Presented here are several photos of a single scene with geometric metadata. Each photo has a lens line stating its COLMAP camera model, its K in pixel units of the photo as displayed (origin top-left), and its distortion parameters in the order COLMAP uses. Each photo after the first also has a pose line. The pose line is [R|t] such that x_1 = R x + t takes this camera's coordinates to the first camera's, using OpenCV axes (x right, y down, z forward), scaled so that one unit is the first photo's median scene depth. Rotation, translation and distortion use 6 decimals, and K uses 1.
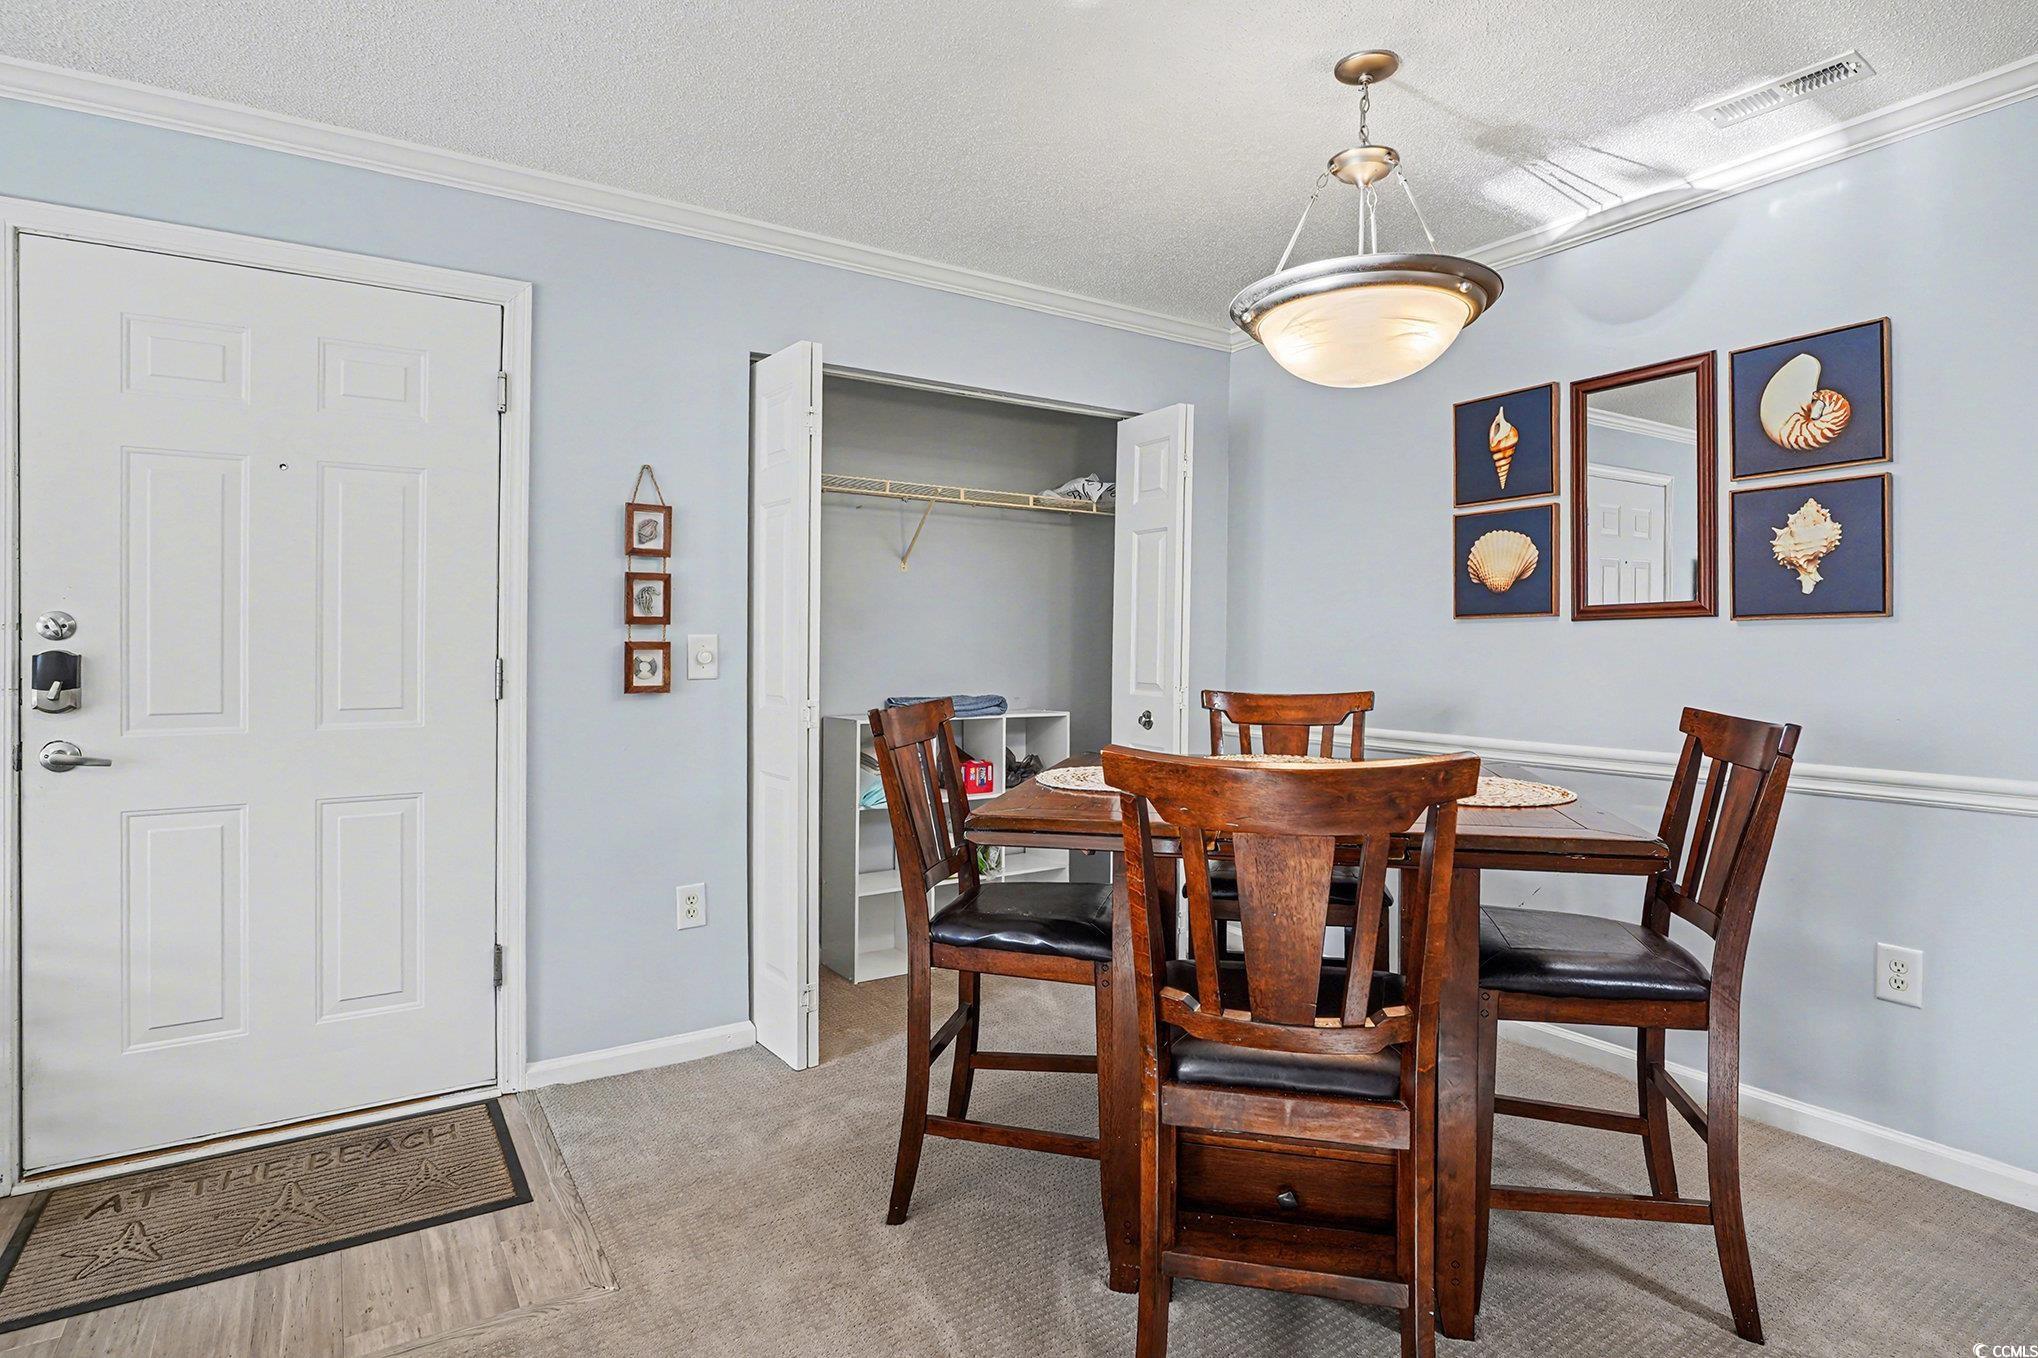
lens RADIAL K [[1053.6, 0, 1015.7], [0, 1053.6, 636.5], [0, 0, 1]] dist [-0.002866, -0.000894]
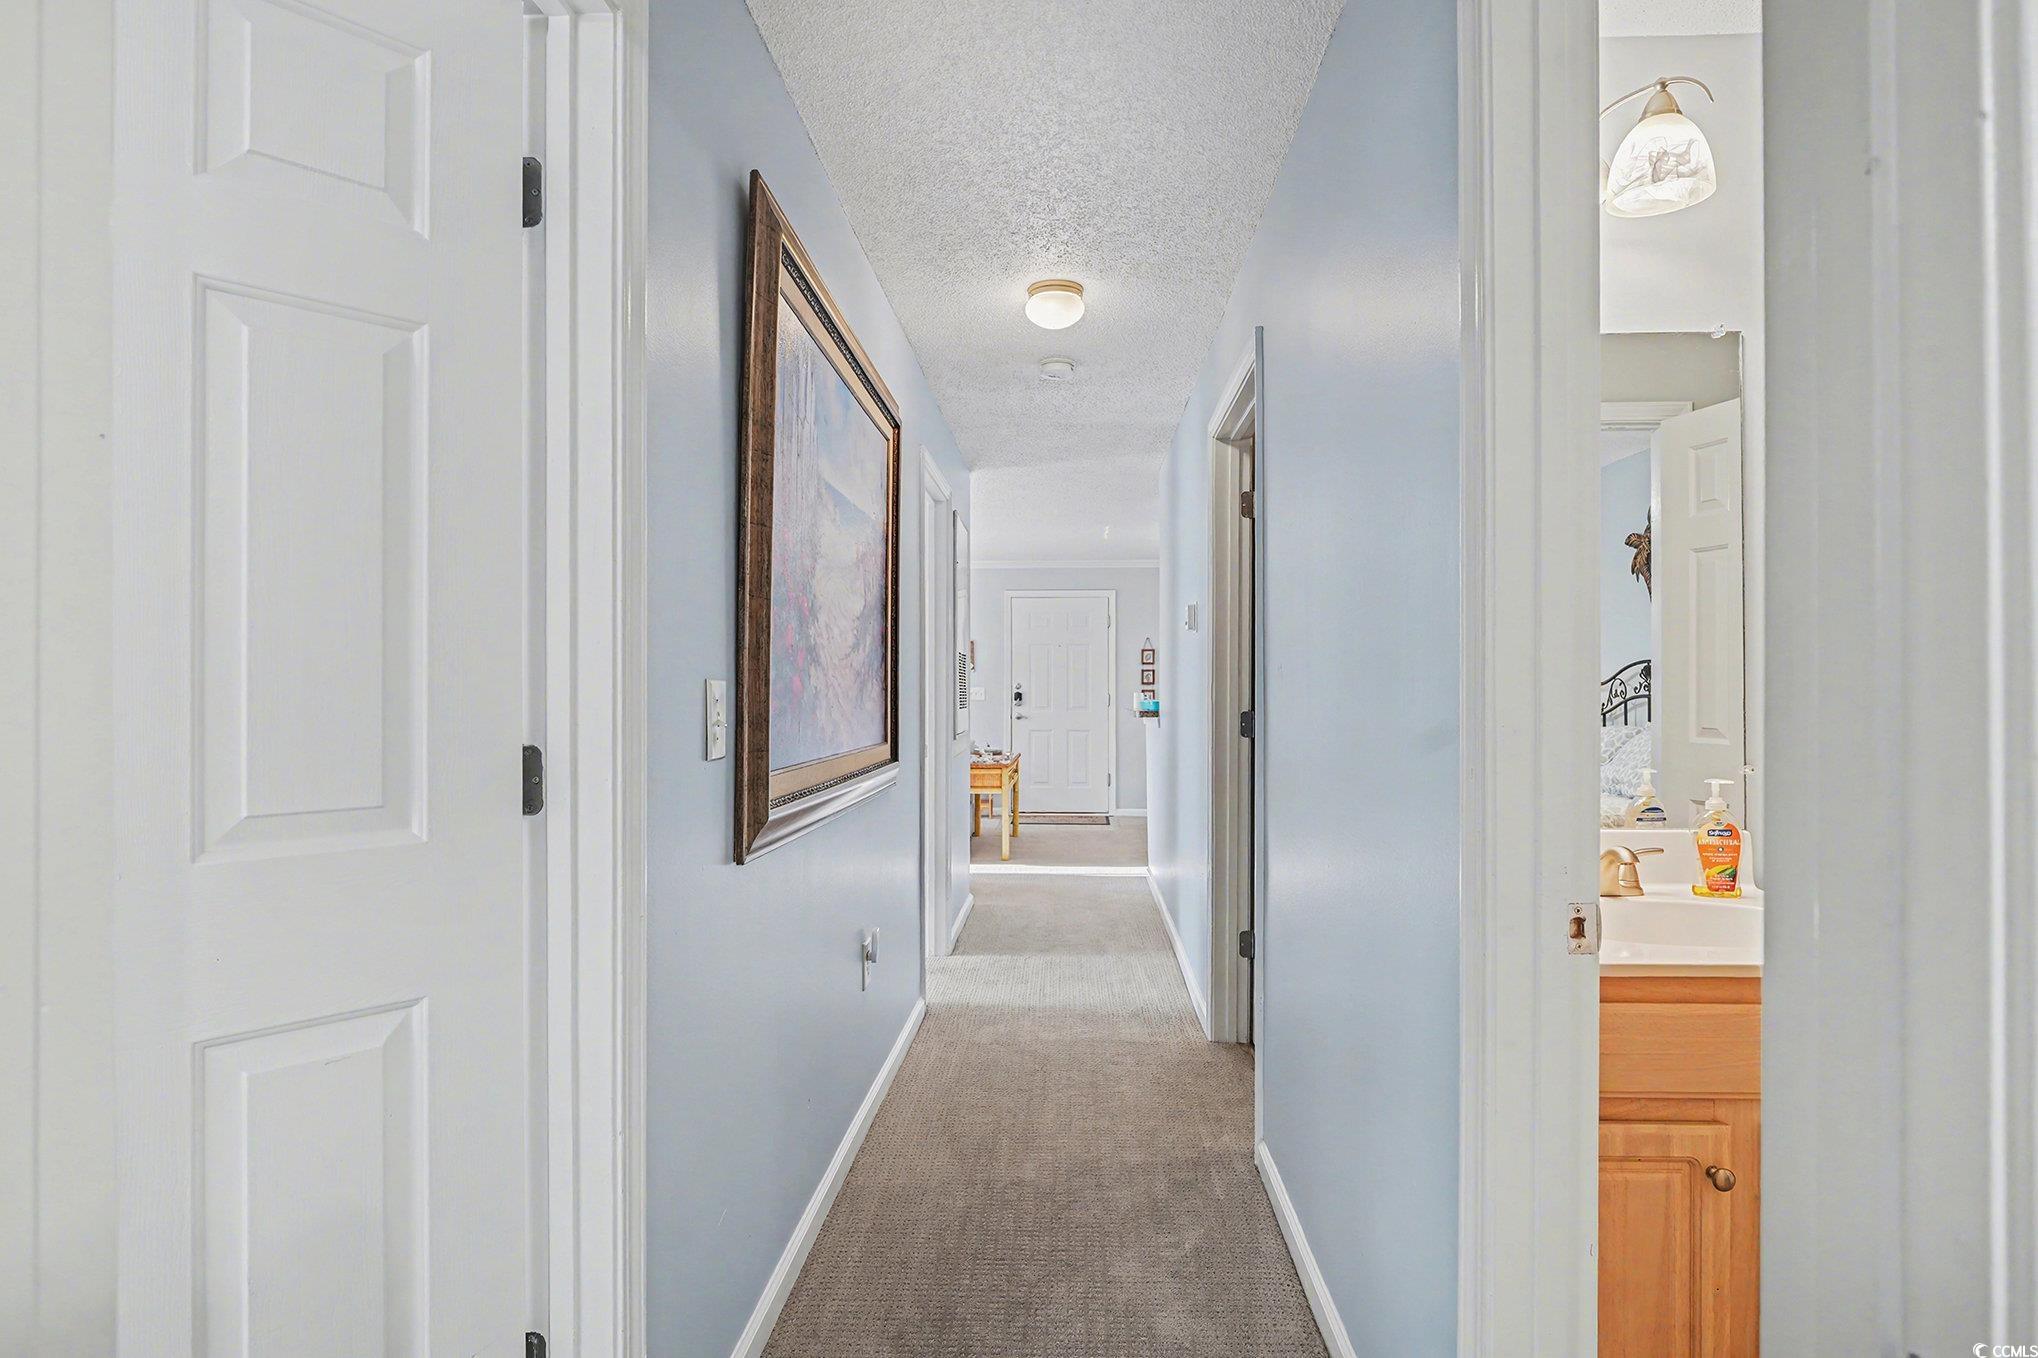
lens RADIAL K [[1053.6, 0, 1020.5], [0, 1053.6, 686.5], [0, 0, 1]] dist [-0.002866, -0.000894]
pose [[0.809235, -0.008965, -0.587417, 1.357510], [0.005591, 0.999956, -0.007559, 0.019810], [0.587459, 0.002832, 0.809249, -2.060246]]
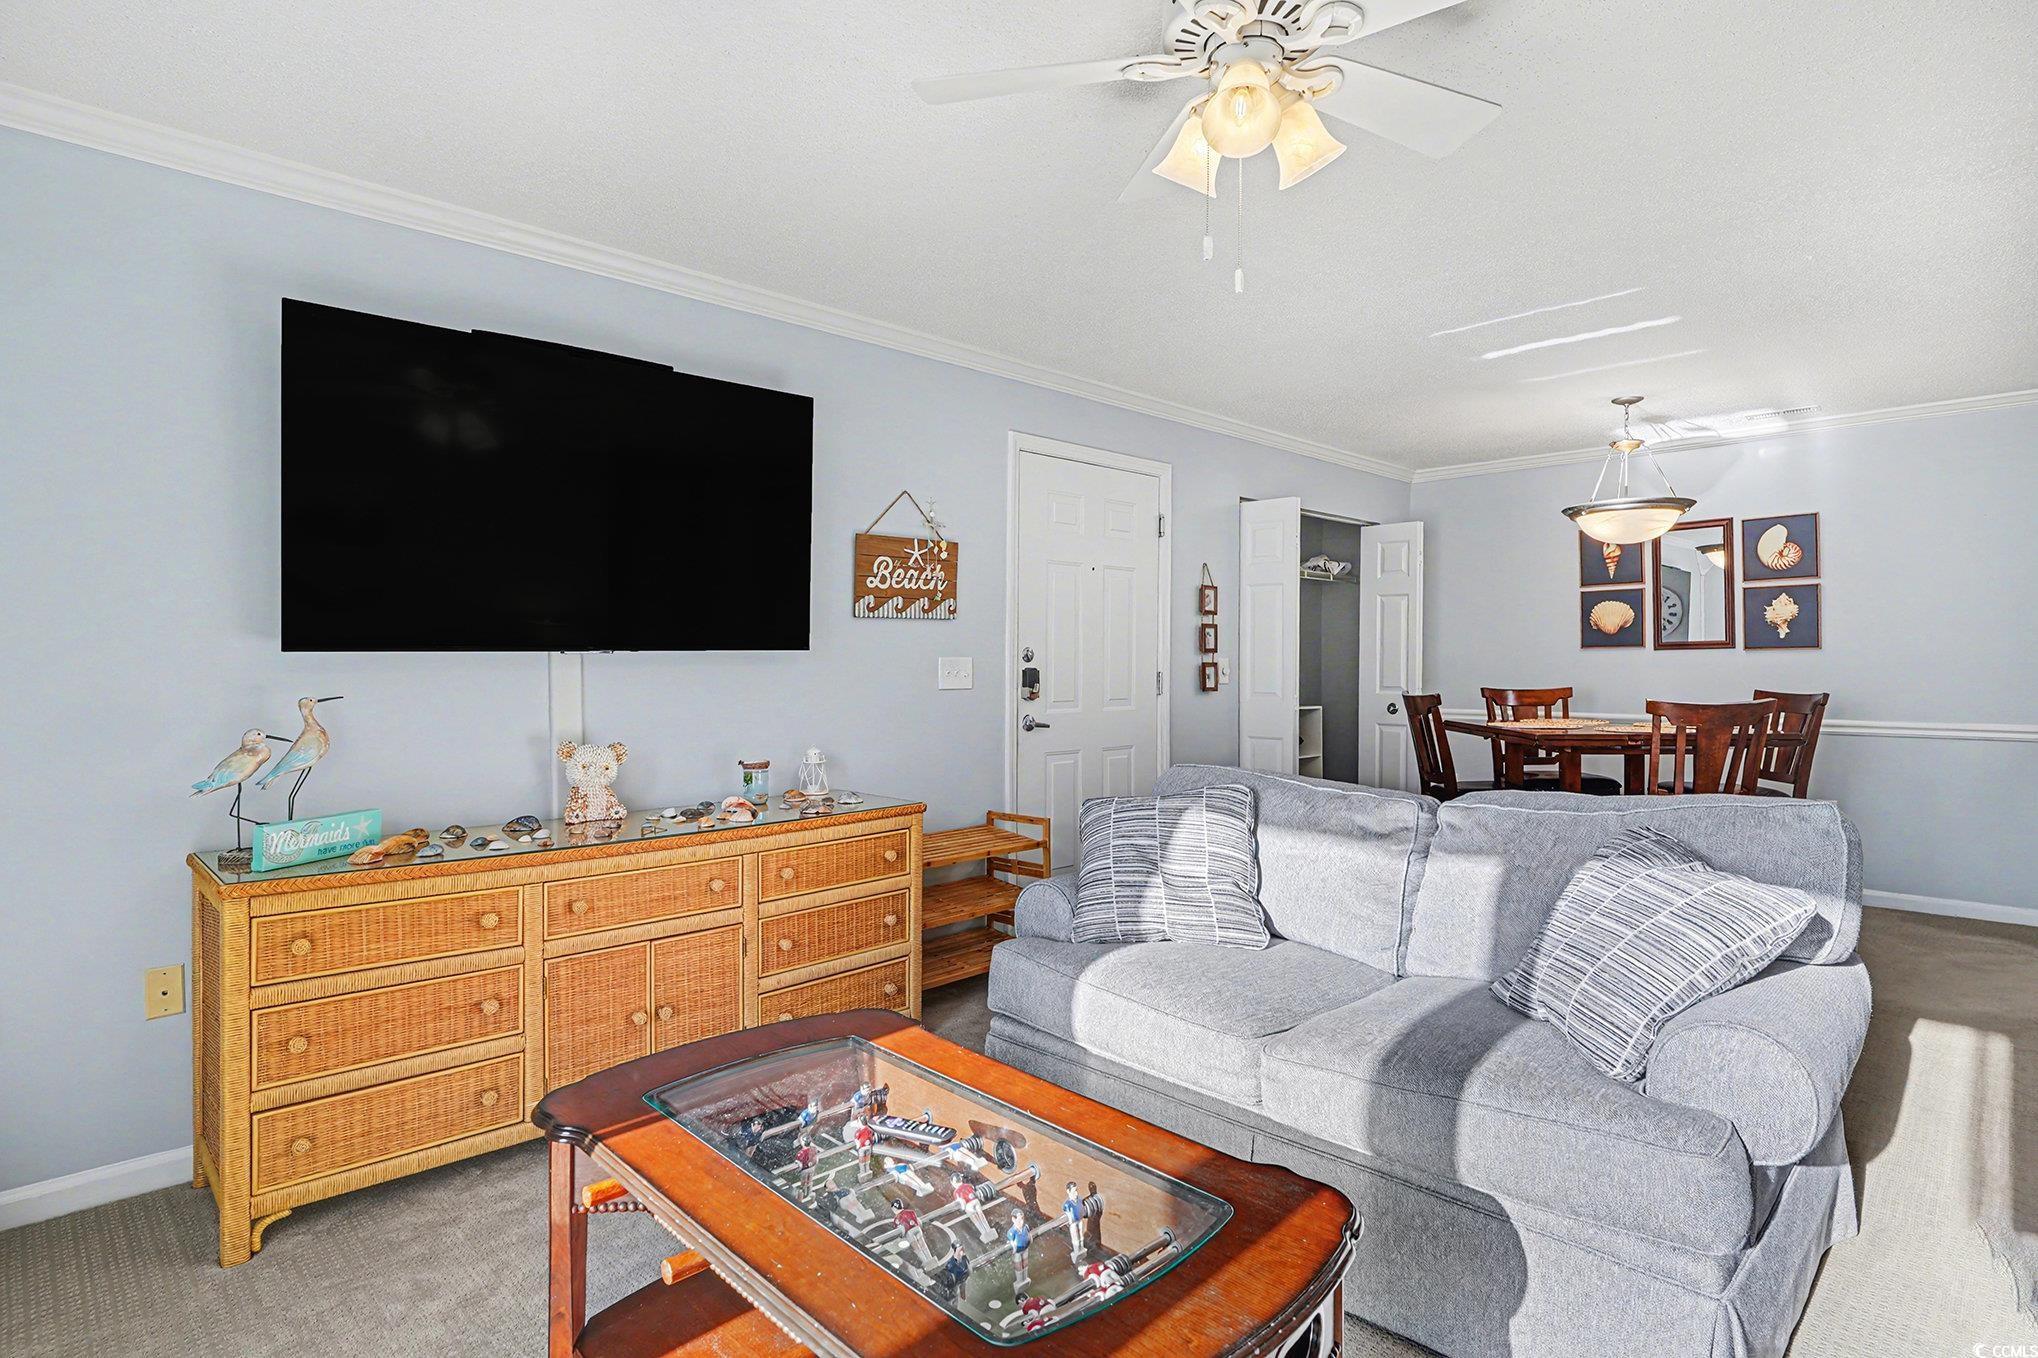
lens RADIAL K [[1053.6, 0, 1011.0], [0, 1053.6, 645.6], [0, 0, 1]] dist [-0.002866, -0.000894]
pose [[0.982750, -0.000098, 0.184940, -1.038653], [0.002158, 0.999938, -0.010937, -0.004720], [-0.184928, 0.011148, 0.982689, -0.708934]]
